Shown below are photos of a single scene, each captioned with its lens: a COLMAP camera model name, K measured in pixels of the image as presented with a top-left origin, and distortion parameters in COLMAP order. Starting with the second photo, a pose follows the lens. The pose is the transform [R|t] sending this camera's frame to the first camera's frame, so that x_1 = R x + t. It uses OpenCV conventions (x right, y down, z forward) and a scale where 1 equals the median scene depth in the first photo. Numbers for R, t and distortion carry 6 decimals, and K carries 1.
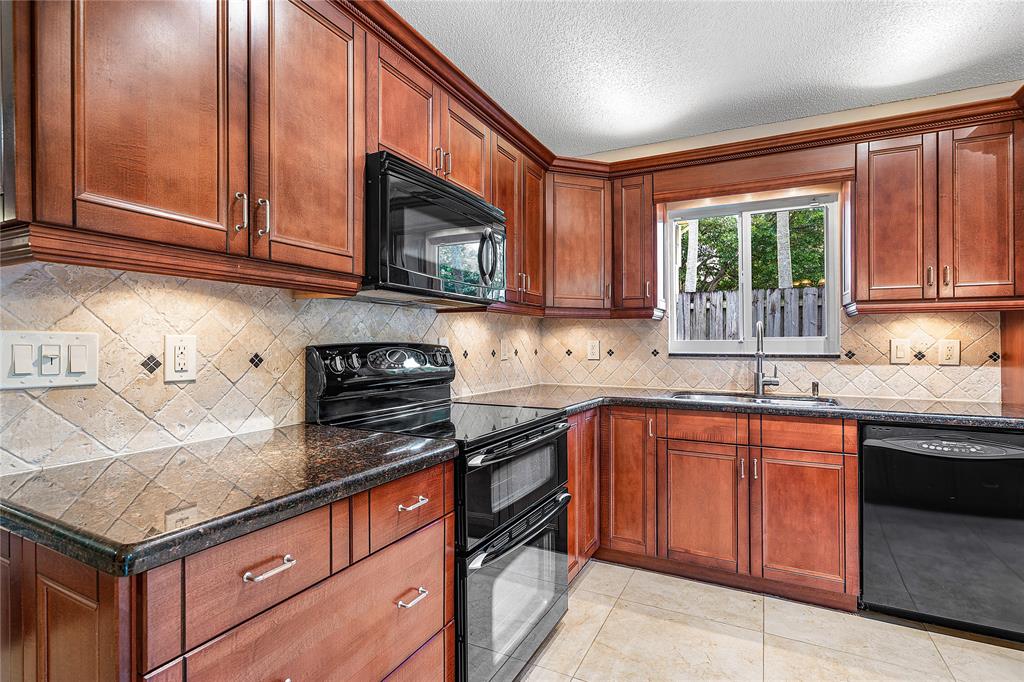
lens RADIAL K [[482.6, 0, 507.8], [0, 482.6, 343.5], [0, 0, 1]] dist [-0.006404, 0.001895]
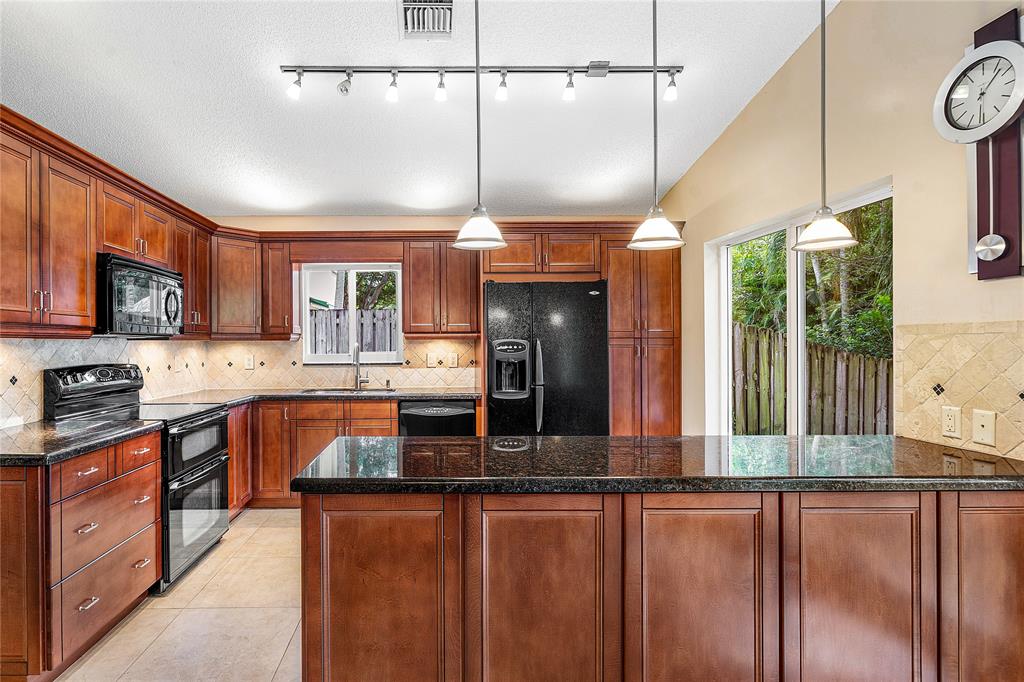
lens RADIAL K [[529.0, 0, 441.5], [0, 529.0, 338.6], [0, 0, 1]] dist [-0.005026, 0.002282]
pose [[0.882305, -0.002933, 0.470668, -0.061716], [0.007608, 0.999939, -0.008033, -0.049210], [-0.470616, 0.010668, 0.882274, -0.764266]]
